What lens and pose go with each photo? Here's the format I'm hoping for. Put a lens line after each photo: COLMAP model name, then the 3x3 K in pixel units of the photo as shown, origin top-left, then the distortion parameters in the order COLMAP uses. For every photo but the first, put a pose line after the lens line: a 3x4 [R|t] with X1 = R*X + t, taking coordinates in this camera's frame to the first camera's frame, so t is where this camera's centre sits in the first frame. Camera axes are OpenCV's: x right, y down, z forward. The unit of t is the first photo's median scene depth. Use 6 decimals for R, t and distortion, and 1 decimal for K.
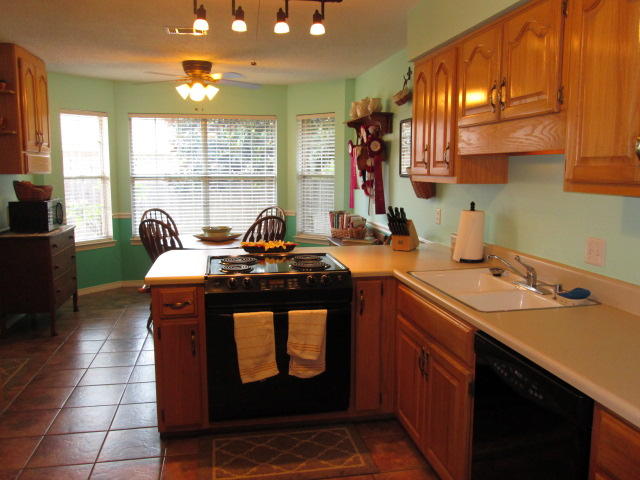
lens RADIAL K [[532.3, 0, 321.9], [0, 532.3, 238.7], [0, 0, 1]] dist [-0.049986, 0.025893]
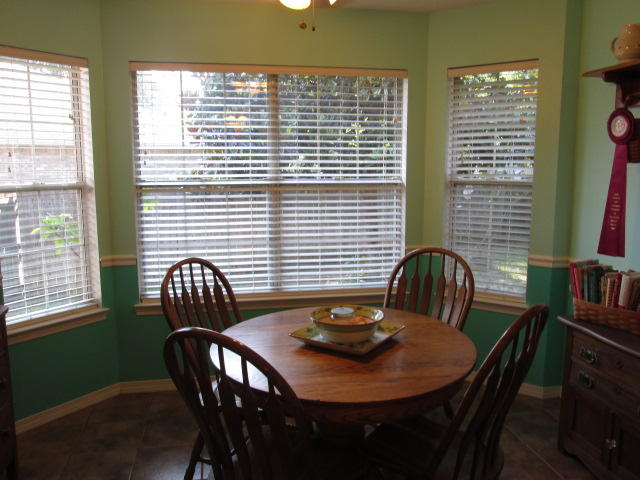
lens RADIAL K [[532.3, 0, 317.6], [0, 532.3, 239.3], [0, 0, 1]] dist [-0.049986, 0.025893]
pose [[0.999949, -0.003102, -0.009598, -0.208145], [0.003190, 0.999953, 0.009160, -0.080703], [0.009569, -0.009190, 0.999912, 0.564177]]
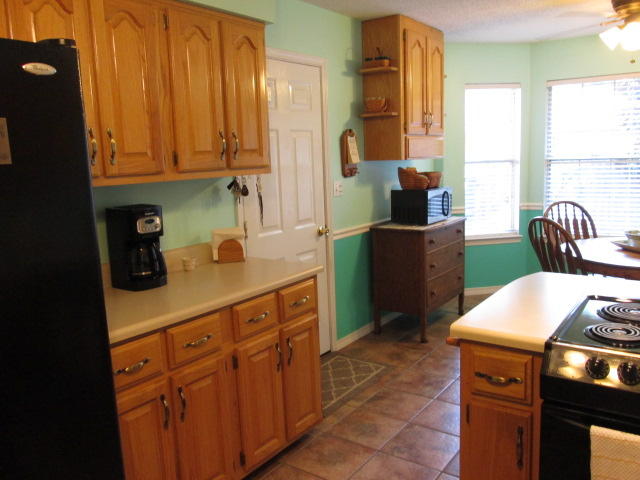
lens RADIAL K [[532.3, 0, 316.9], [0, 532.3, 235.0], [0, 0, 1]] dist [-0.049986, 0.025893]
pose [[0.674940, 0.083437, -0.733140, 0.007706], [-0.060950, 0.996495, 0.057297, -0.030409], [0.735351, 0.006013, 0.677660, 0.221185]]
